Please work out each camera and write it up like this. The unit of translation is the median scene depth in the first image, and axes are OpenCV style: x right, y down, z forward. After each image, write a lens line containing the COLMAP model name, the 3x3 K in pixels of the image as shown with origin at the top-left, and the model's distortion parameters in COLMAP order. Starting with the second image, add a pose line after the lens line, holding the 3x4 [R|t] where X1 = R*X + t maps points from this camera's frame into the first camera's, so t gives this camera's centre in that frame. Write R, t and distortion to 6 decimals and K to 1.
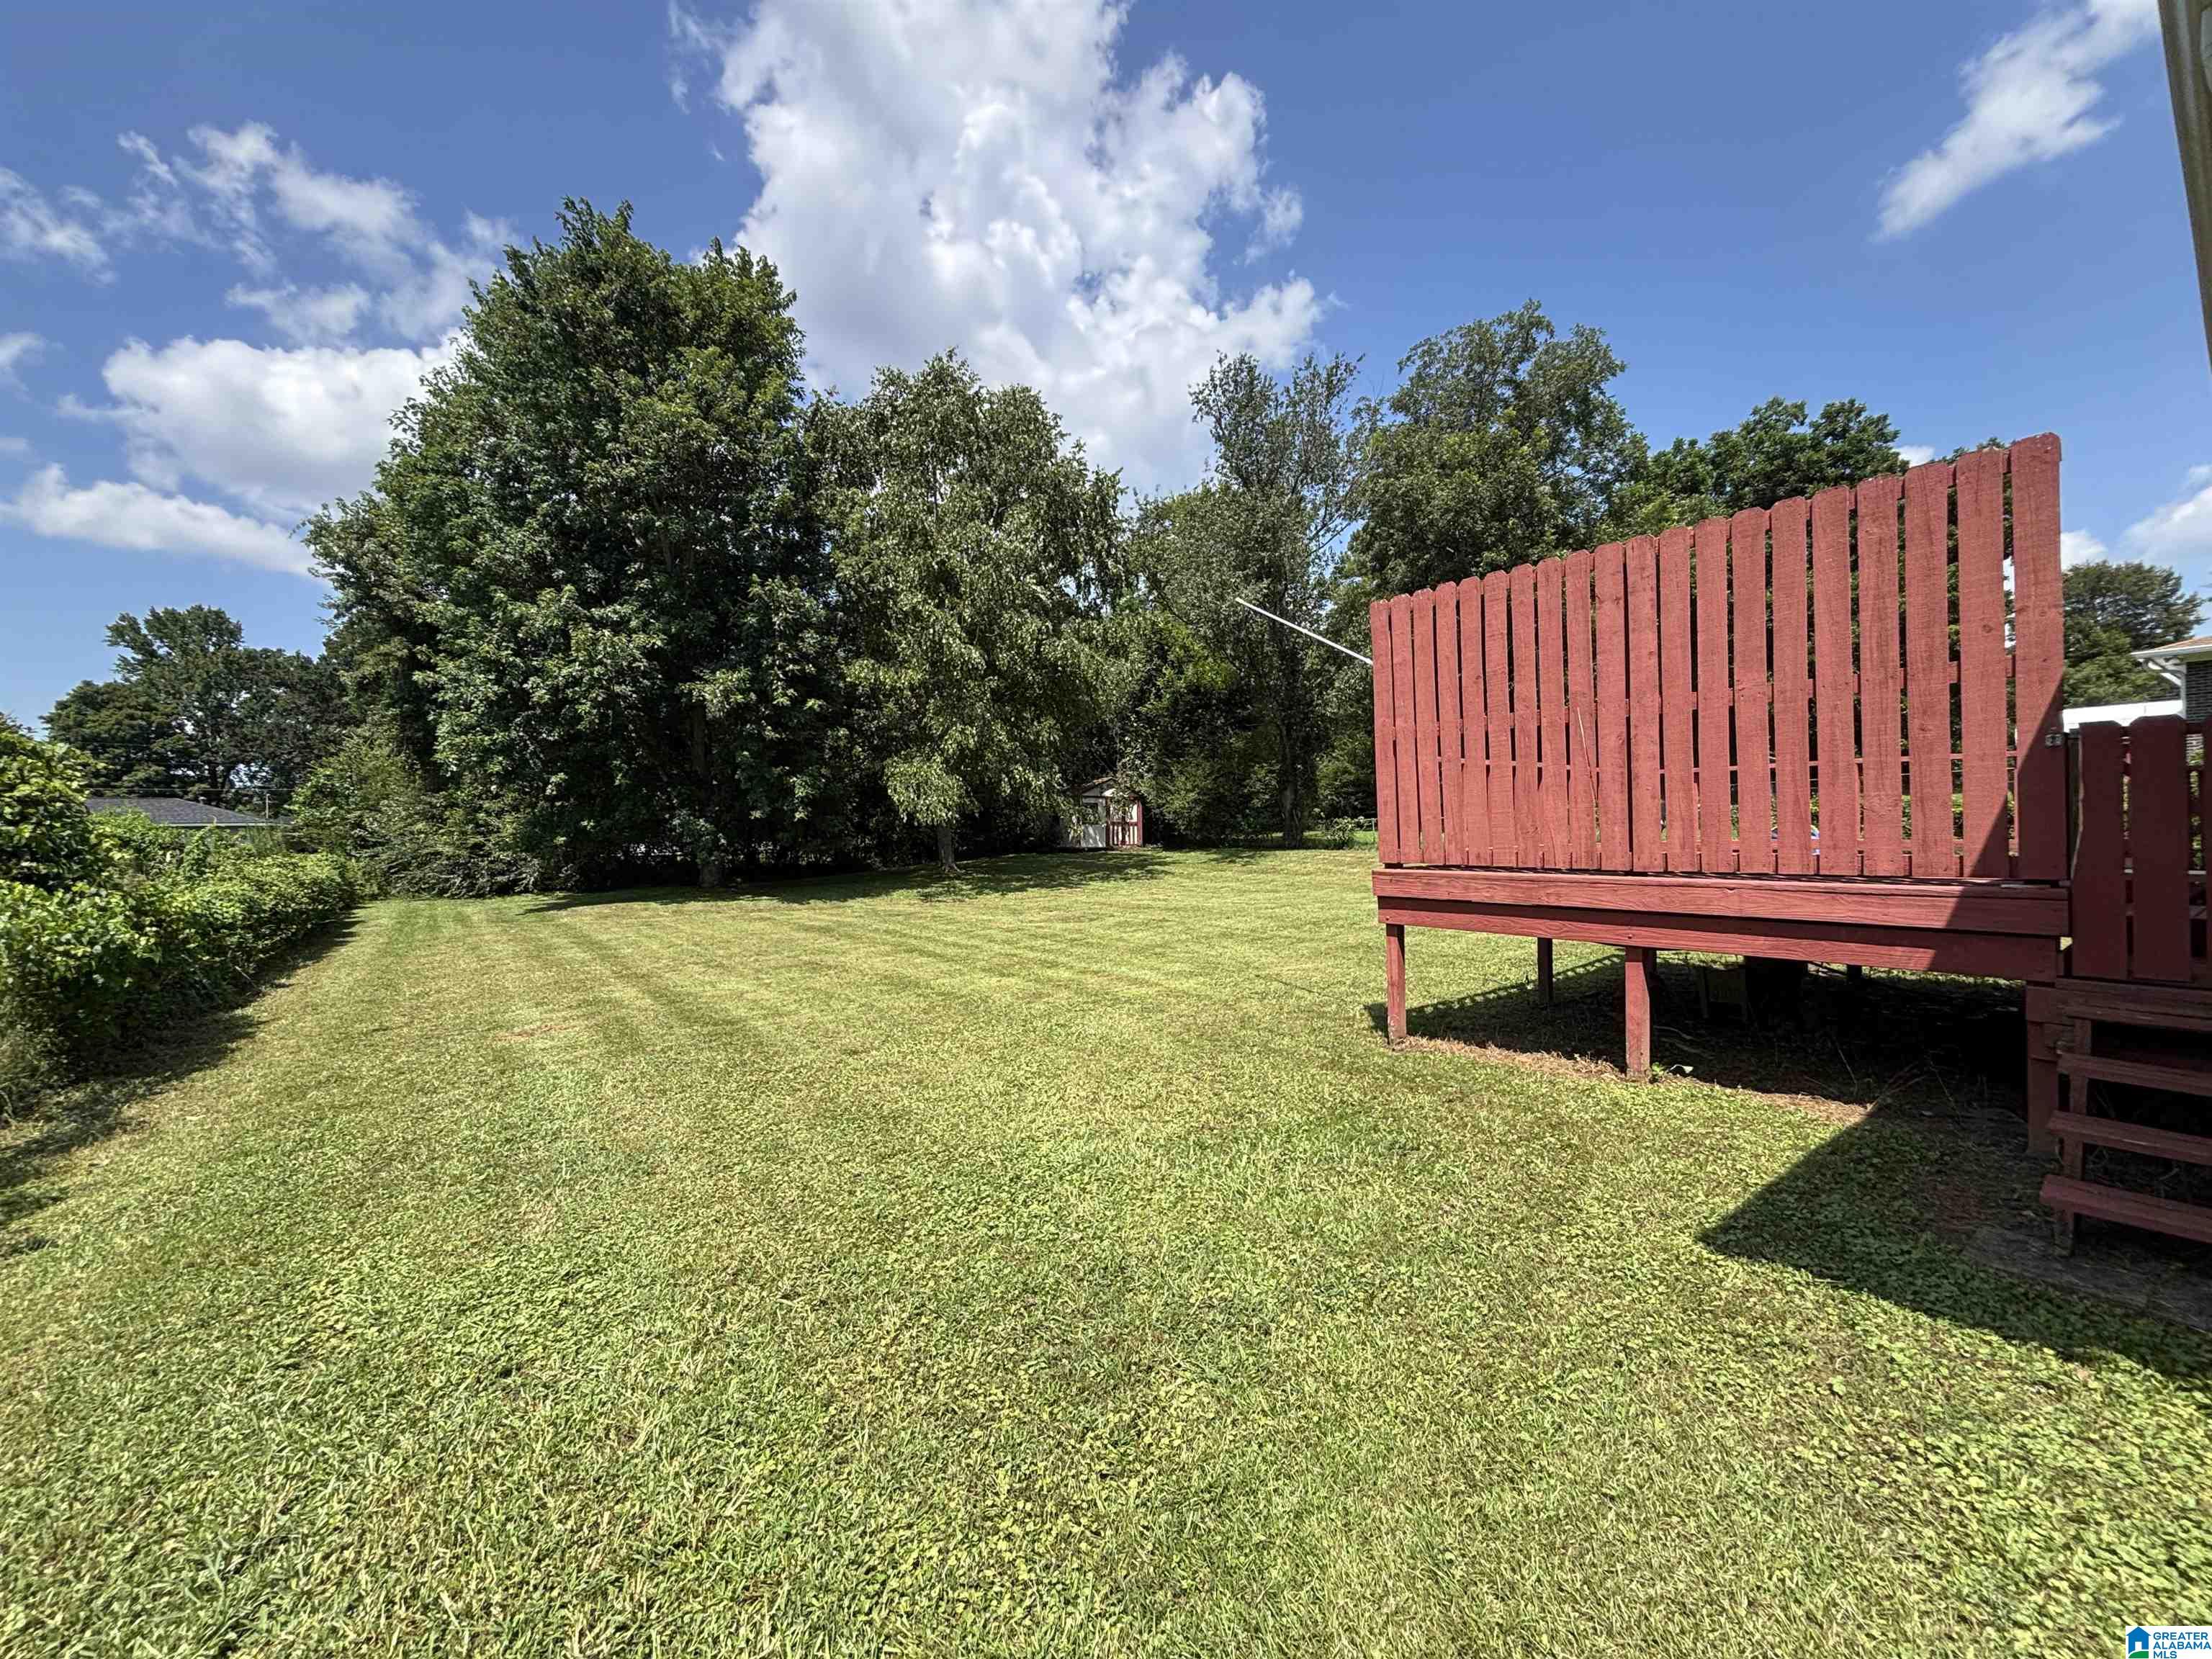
lens RADIAL K [[887.5, 0, 1128.7], [0, 887.5, 824.8], [0, 0, 1]] dist [0.002100, -0.000863]
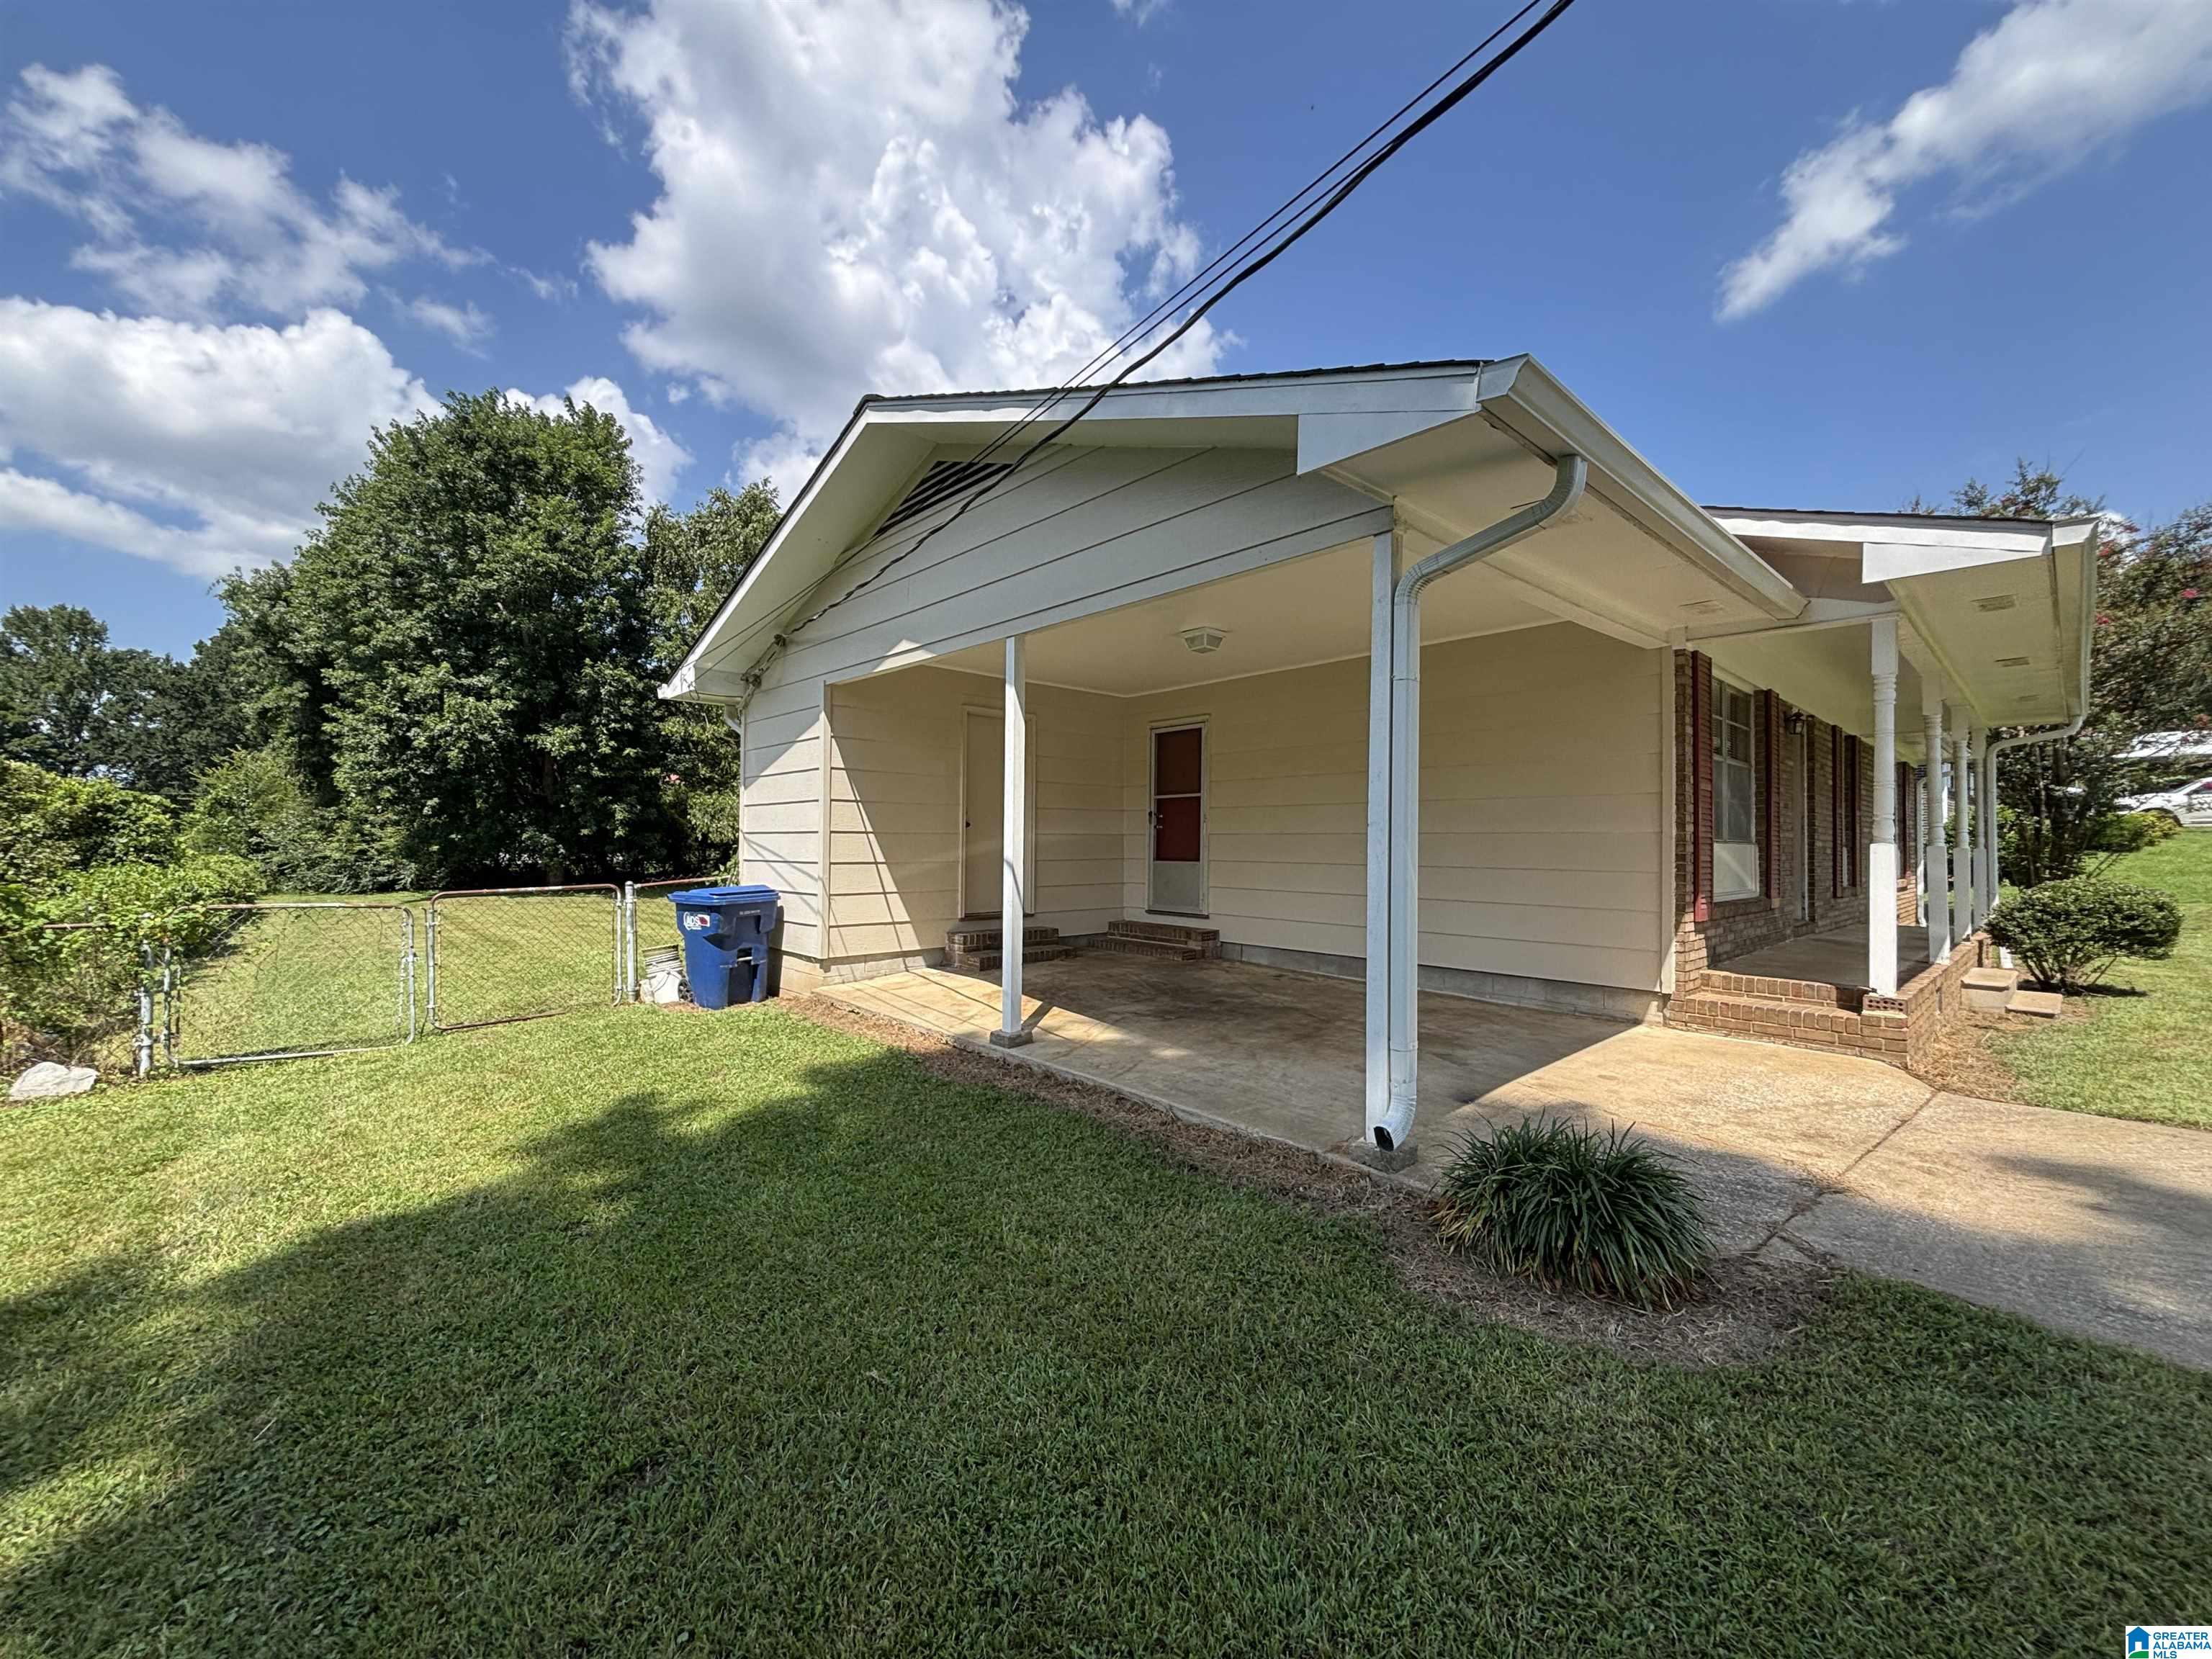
lens RADIAL K [[887.5, 0, 1093.2], [0, 887.5, 838.4], [0, 0, 1]] dist [0.002100, -0.000863]
pose [[0.997300, 0.021416, 0.070242, 0.201739], [-0.020964, 0.999754, -0.007176, -0.007128], [-0.070379, 0.005684, 0.997504, -0.317426]]
